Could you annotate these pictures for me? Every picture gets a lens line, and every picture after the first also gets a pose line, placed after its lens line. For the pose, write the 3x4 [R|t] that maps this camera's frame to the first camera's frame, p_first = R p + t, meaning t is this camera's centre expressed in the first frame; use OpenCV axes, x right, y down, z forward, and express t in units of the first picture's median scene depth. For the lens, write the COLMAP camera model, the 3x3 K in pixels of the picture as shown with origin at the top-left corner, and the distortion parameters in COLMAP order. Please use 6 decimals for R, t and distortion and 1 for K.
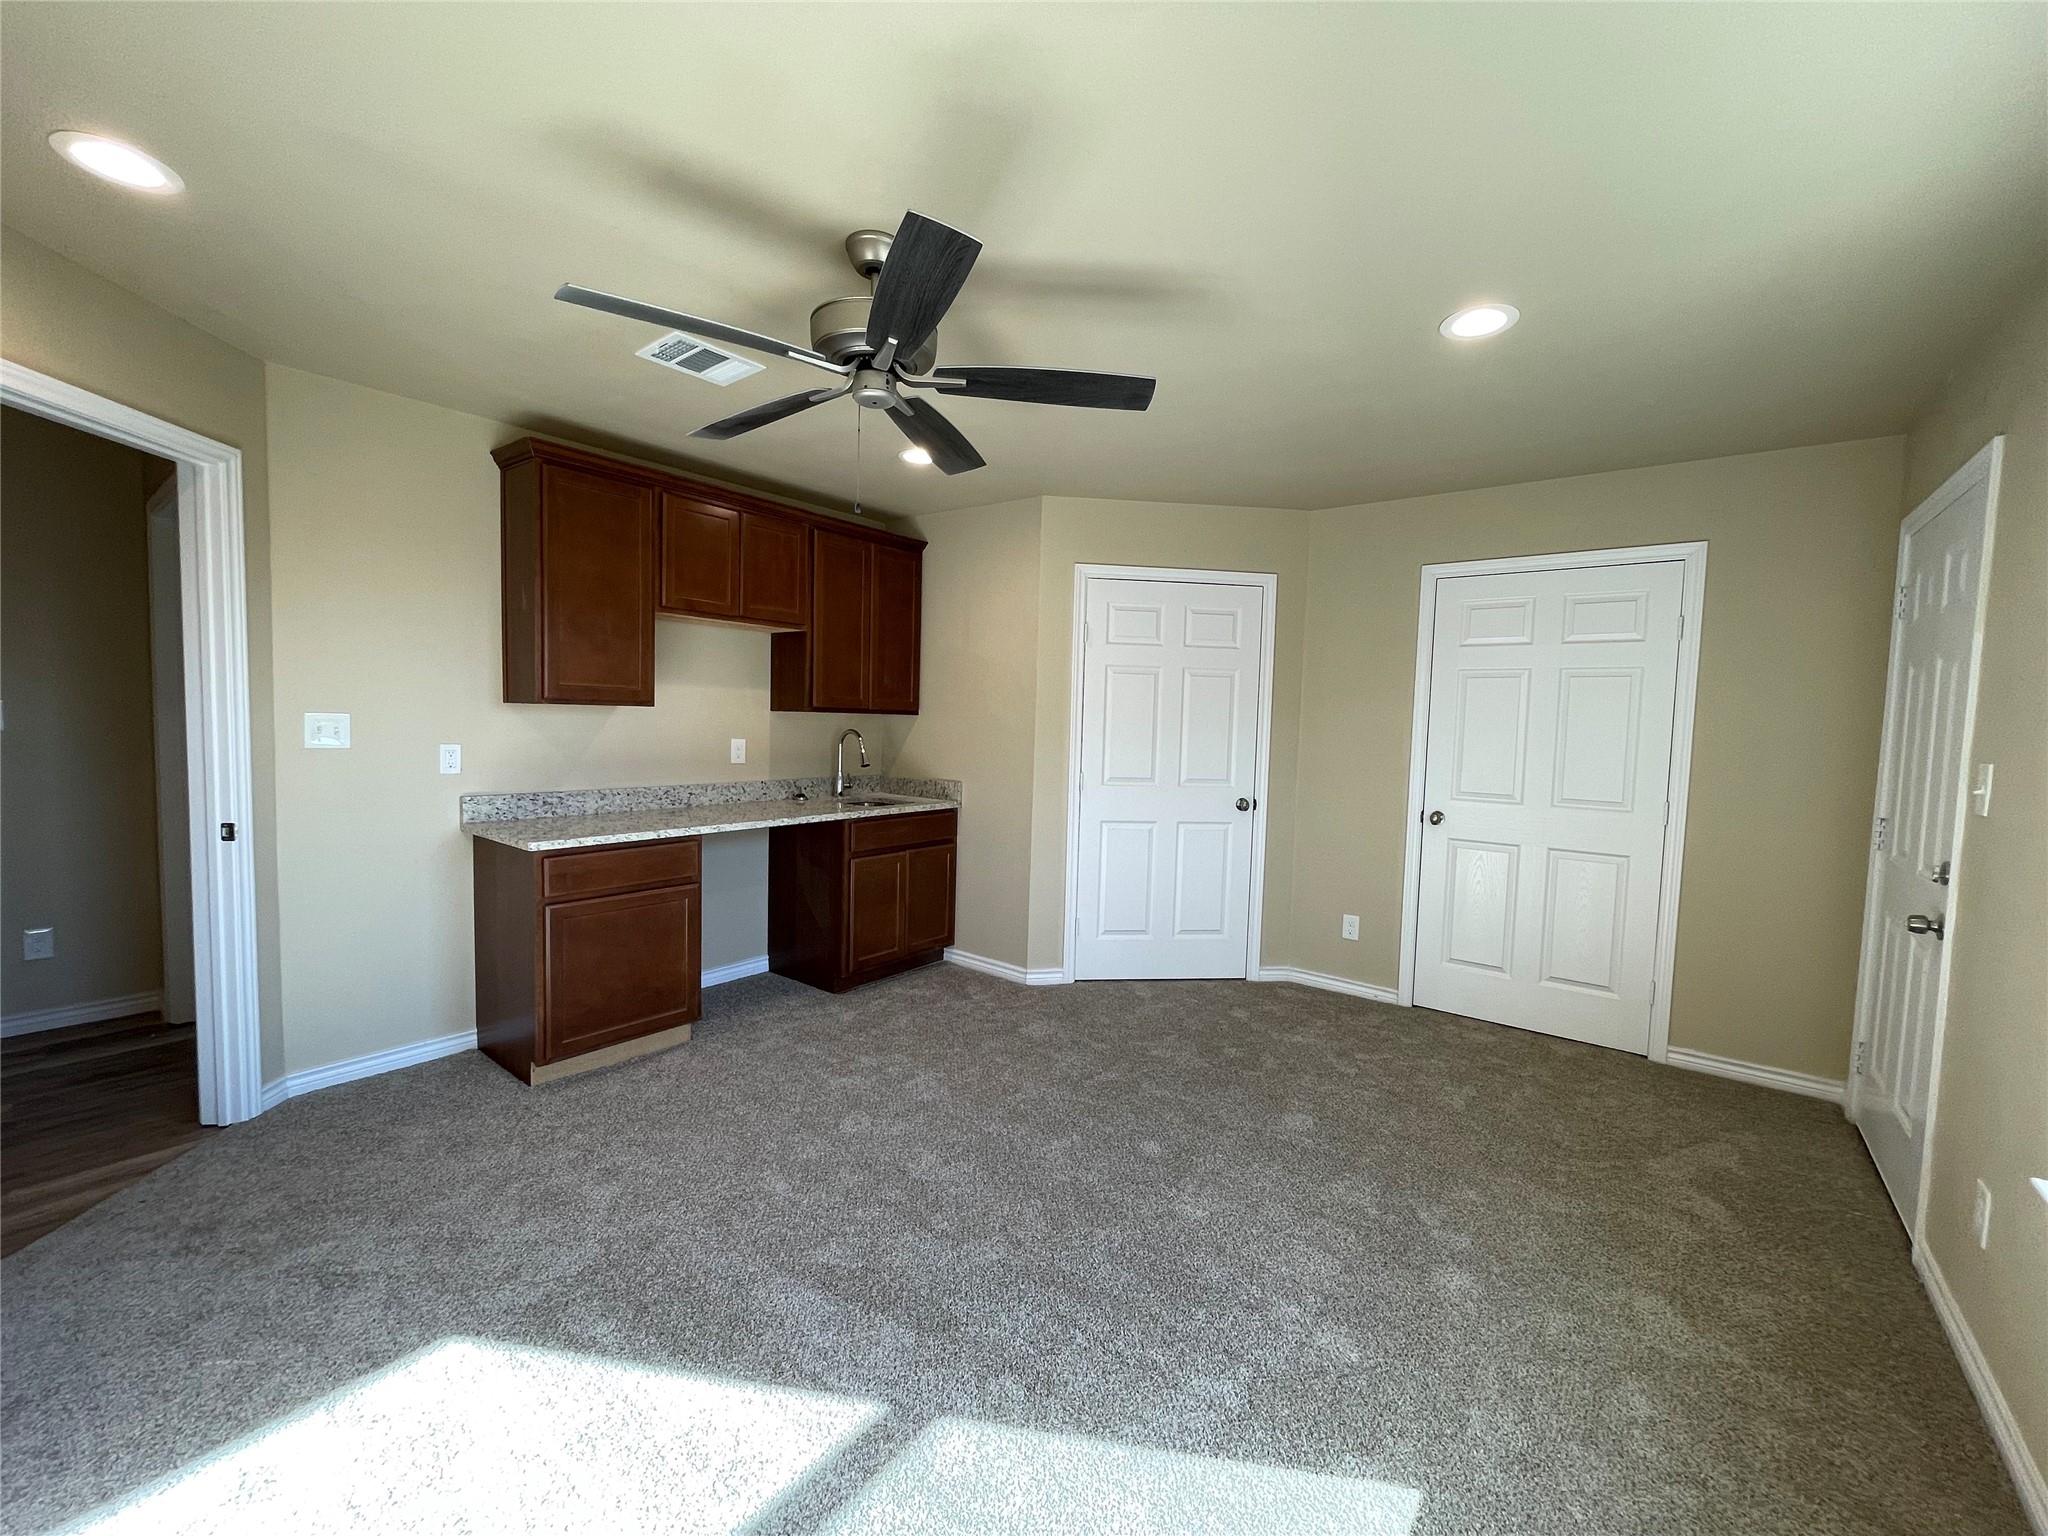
lens RADIAL K [[823.7, 0, 1025.7], [0, 823.7, 769.1], [0, 0, 1]] dist [-0.003064, -0.000422]
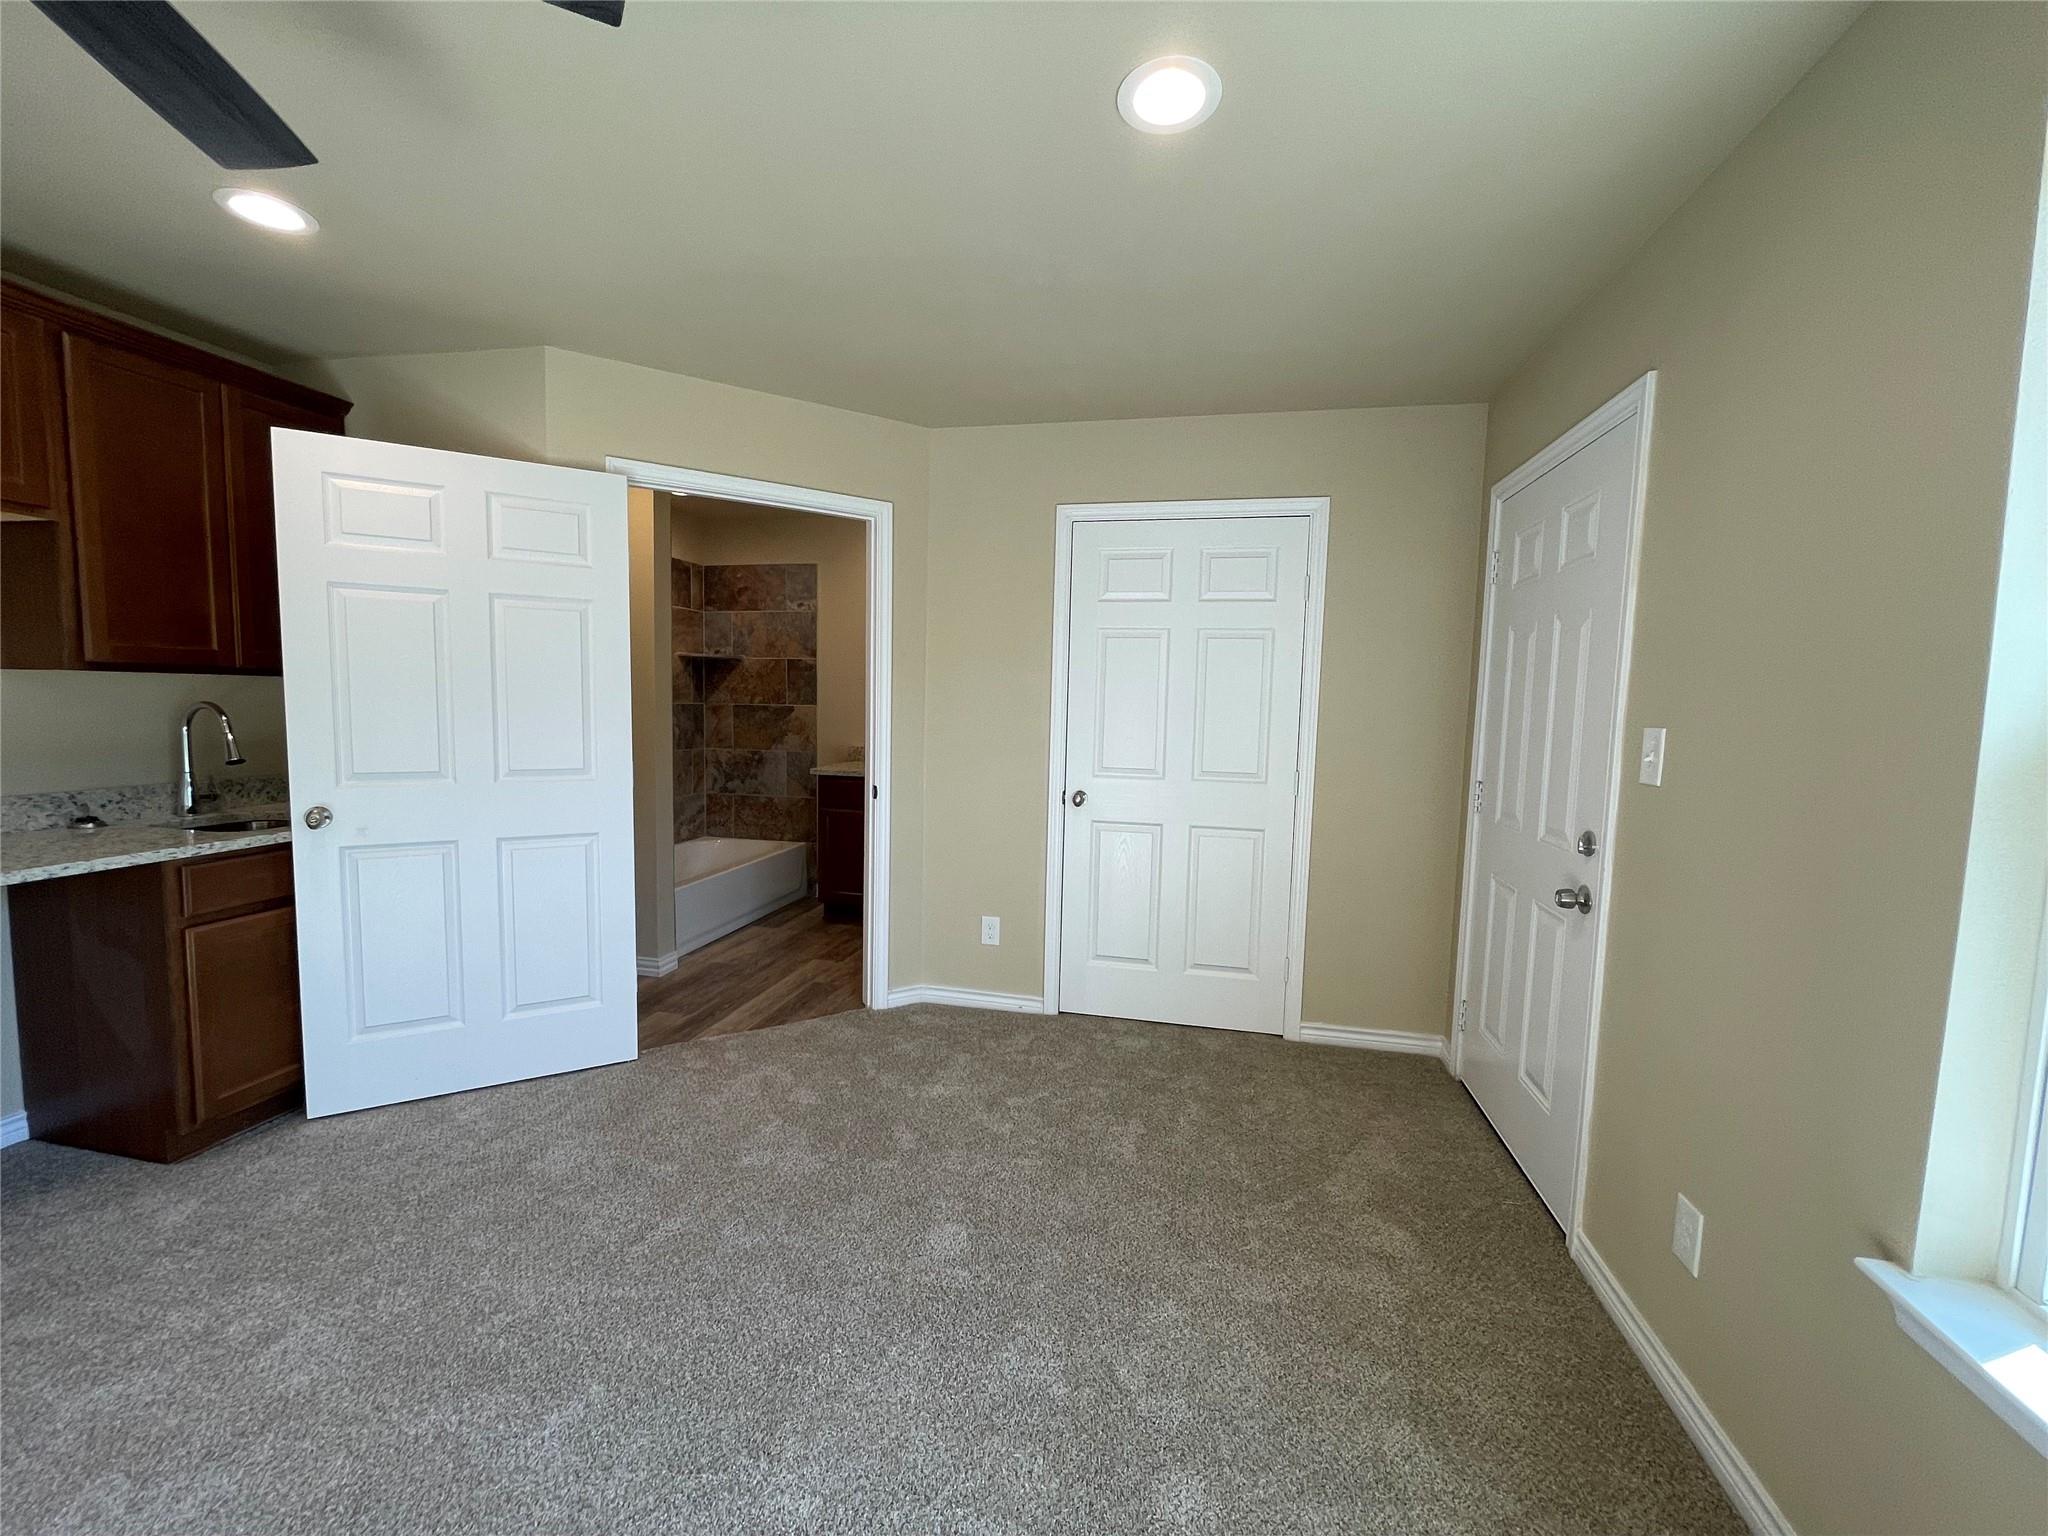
lens RADIAL K [[812.3, 0, 1024.0], [0, 812.3, 768.0], [0, 0, 1]] dist [-0.001049, -0.000285]
pose [[0.899629, -0.042299, 0.434600, 0.083016], [0.027367, 0.998802, 0.040562, -0.010576], [-0.435796, -0.024597, 0.899709, 0.284609]]
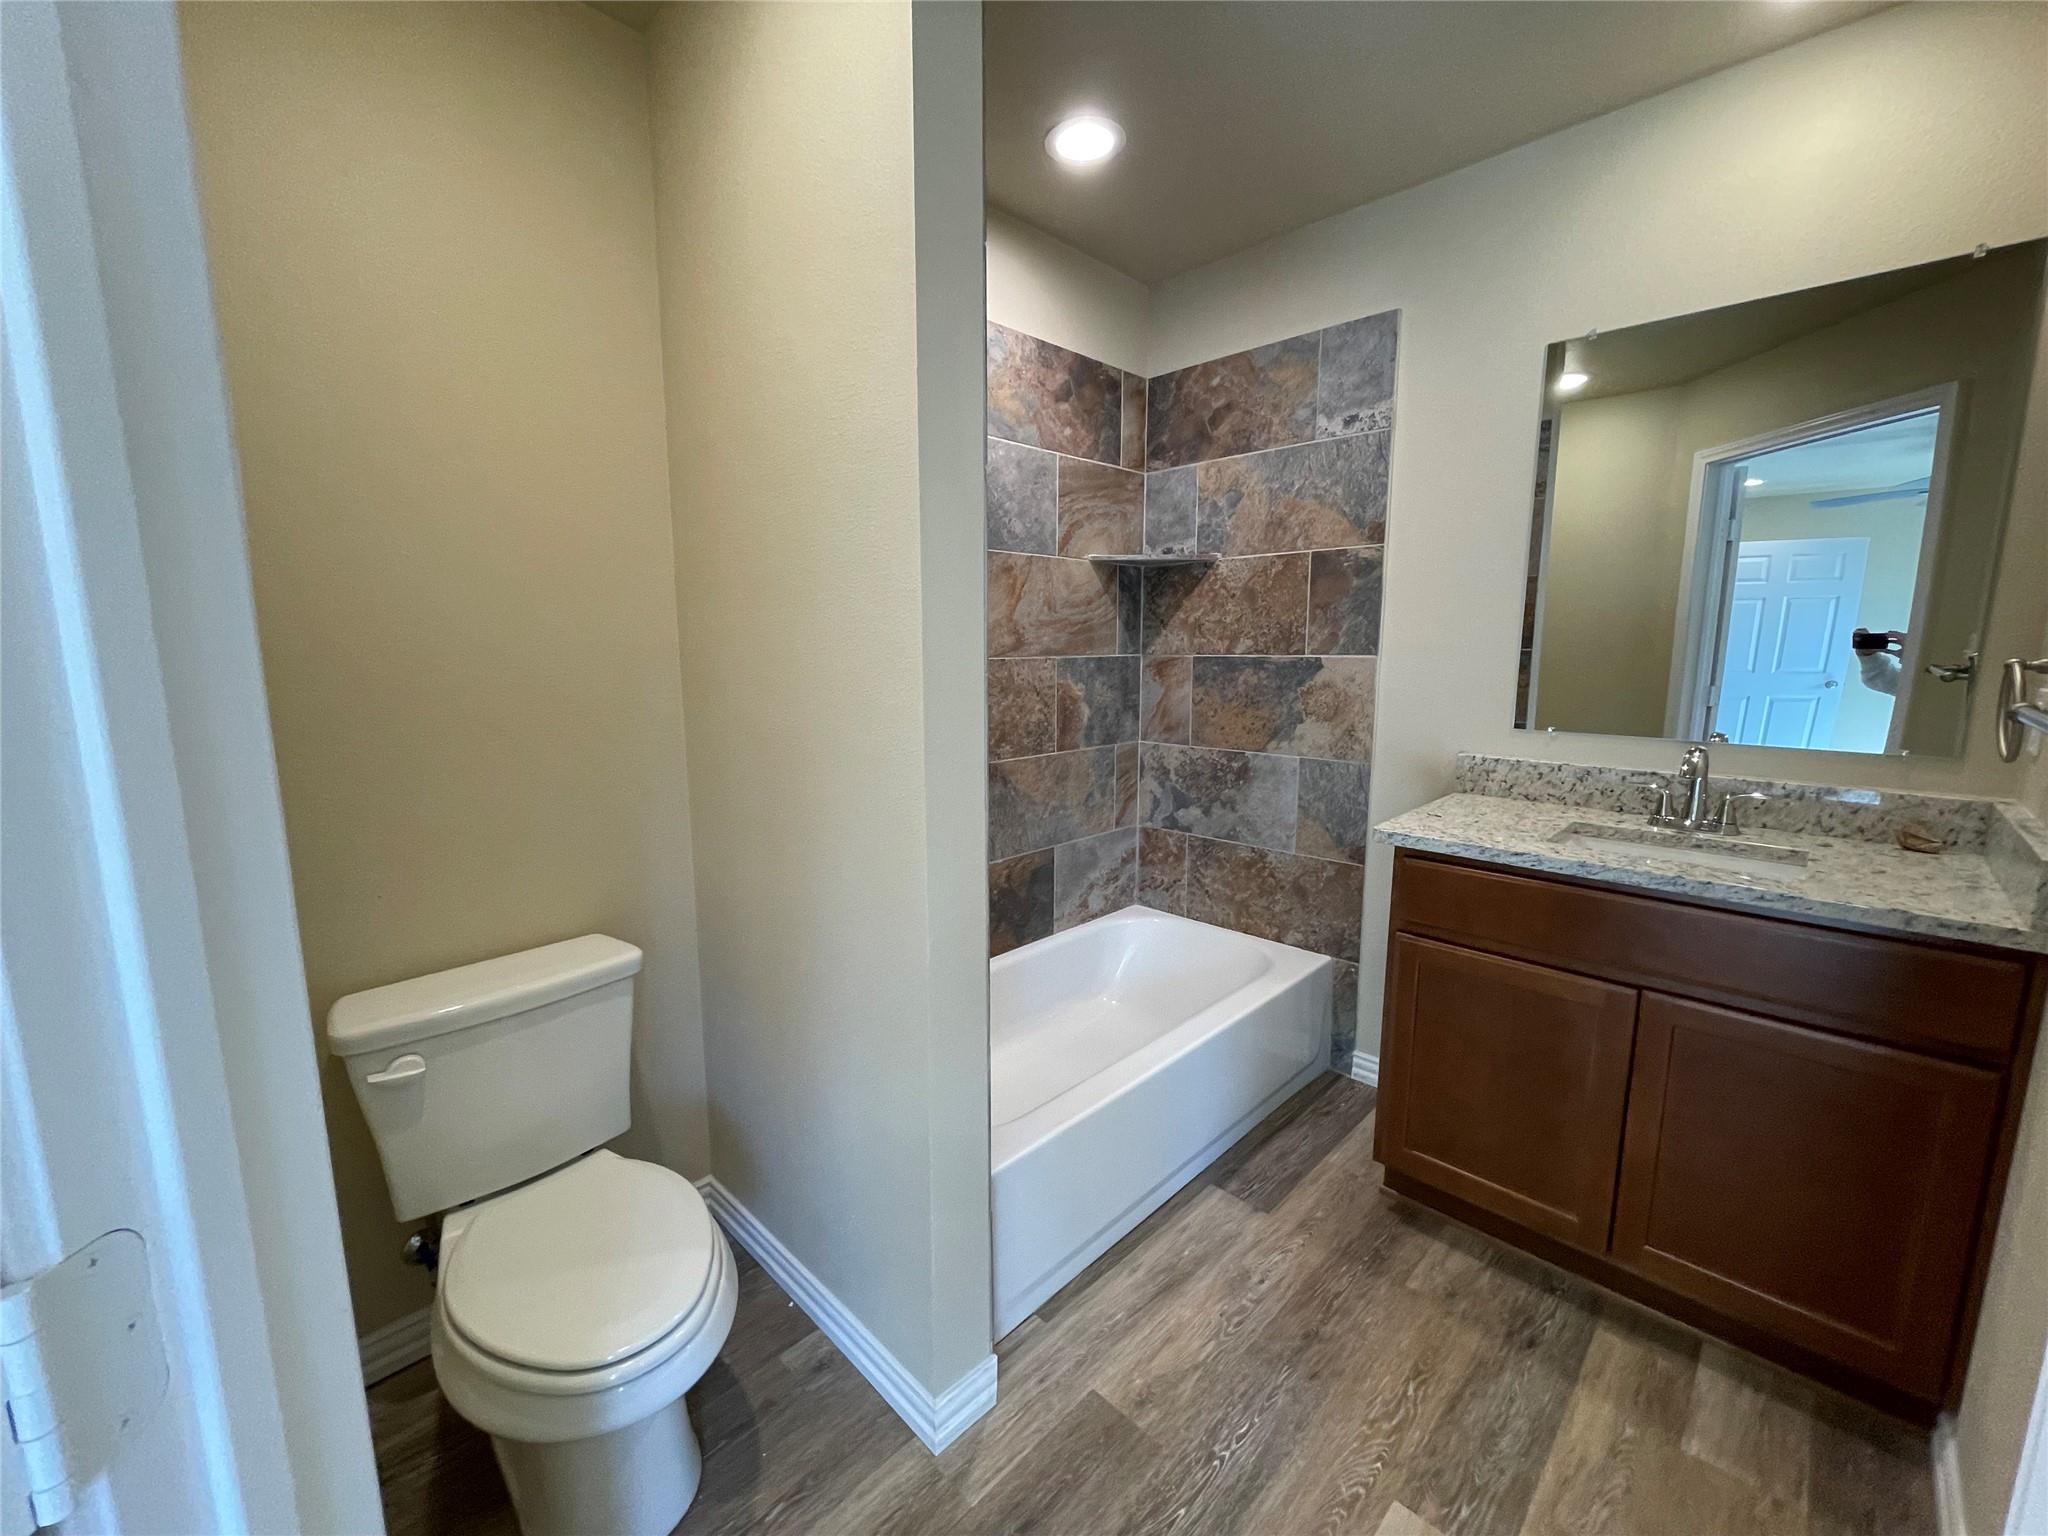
lens RADIAL K [[823.7, 0, 1025.7], [0, 823.7, 769.1], [0, 0, 1]] dist [-0.003064, -0.000422]
pose [[0.992566, -0.009542, -0.121334, 0.157877], [0.020396, 0.995864, 0.088534, -0.036454], [0.119987, -0.090350, 0.988656, 0.832244]]
